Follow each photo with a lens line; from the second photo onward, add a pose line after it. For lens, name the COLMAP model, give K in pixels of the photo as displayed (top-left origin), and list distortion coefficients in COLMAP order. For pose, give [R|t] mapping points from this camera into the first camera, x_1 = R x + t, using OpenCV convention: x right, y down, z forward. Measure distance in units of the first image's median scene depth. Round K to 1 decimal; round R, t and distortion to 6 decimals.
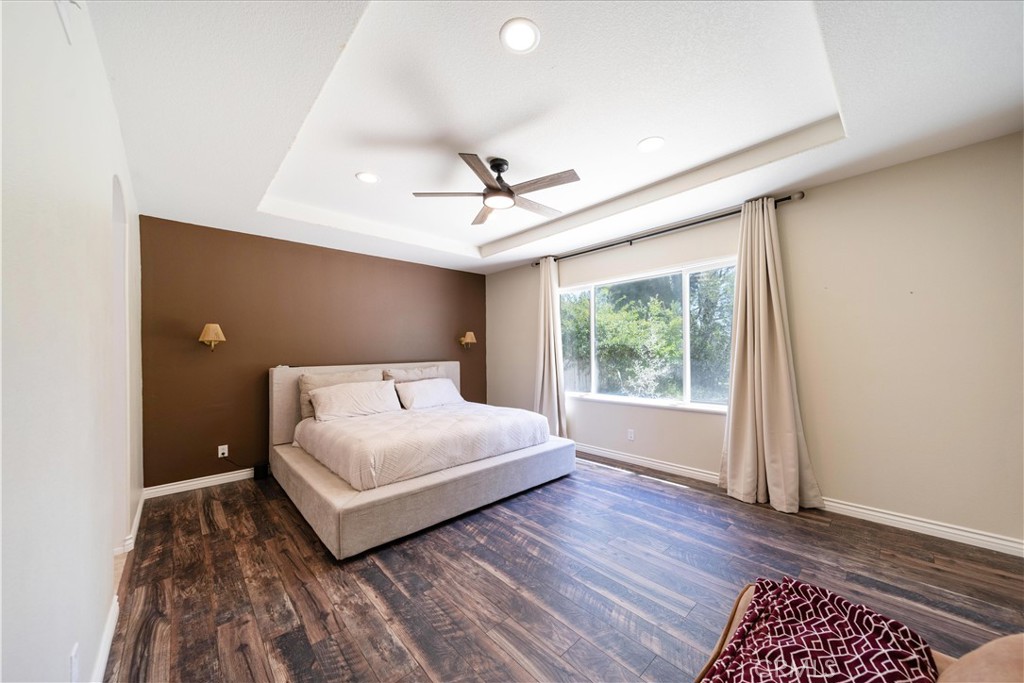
lens RADIAL K [[360.2, 0, 526.5], [0, 360.2, 354.5], [0, 0, 1]] dist [0.001775, 0.000078]
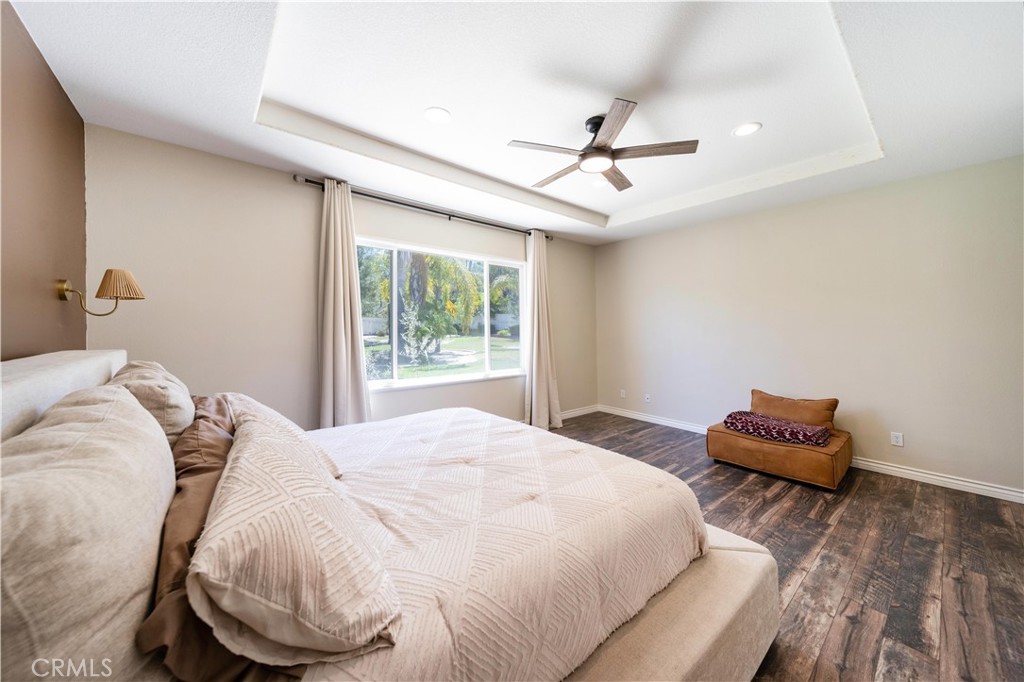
lens RADIAL K [[360.2, 0, 504.5], [0, 360.2, 327.0], [0, 0, 1]] dist [0.001775, 0.000078]
pose [[0.086969, 0.018568, 0.996038, -1.331128], [0.000815, 0.999825, -0.018709, 0.010798], [-0.996211, 0.002438, 0.086939, 1.536830]]
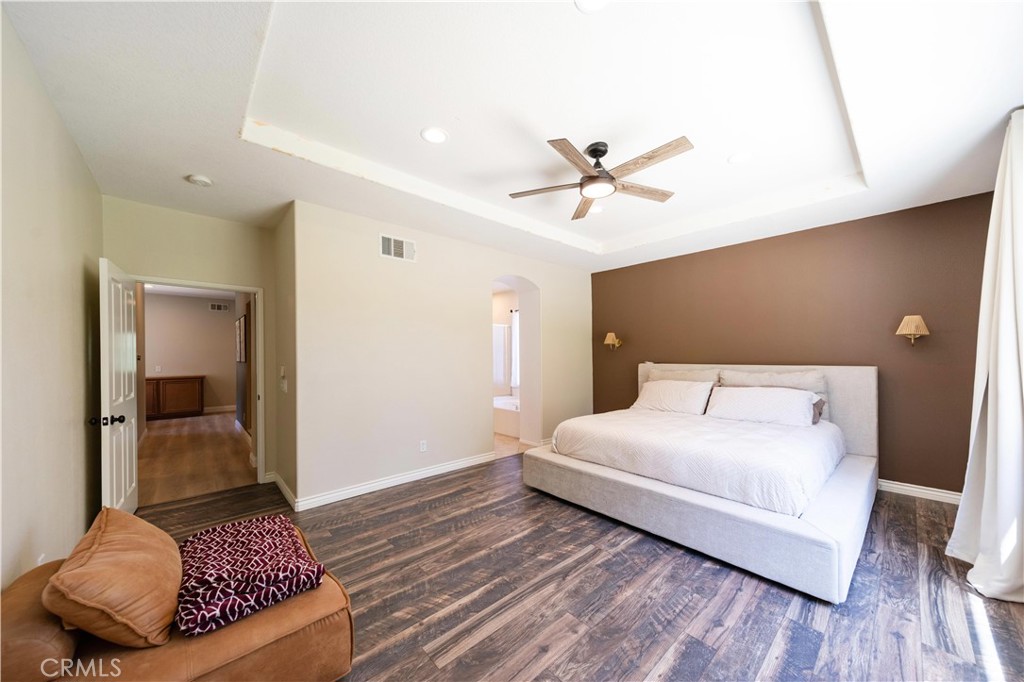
lens RADIAL K [[360.2, 0, 515.3], [0, 360.2, 356.3], [0, 0, 1]] dist [0.001775, 0.000078]
pose [[-0.033035, 0.020018, -0.999254, 1.128789], [-0.000825, 0.999799, 0.020056, -0.027004], [0.999454, 0.001487, -0.033012, 1.071245]]
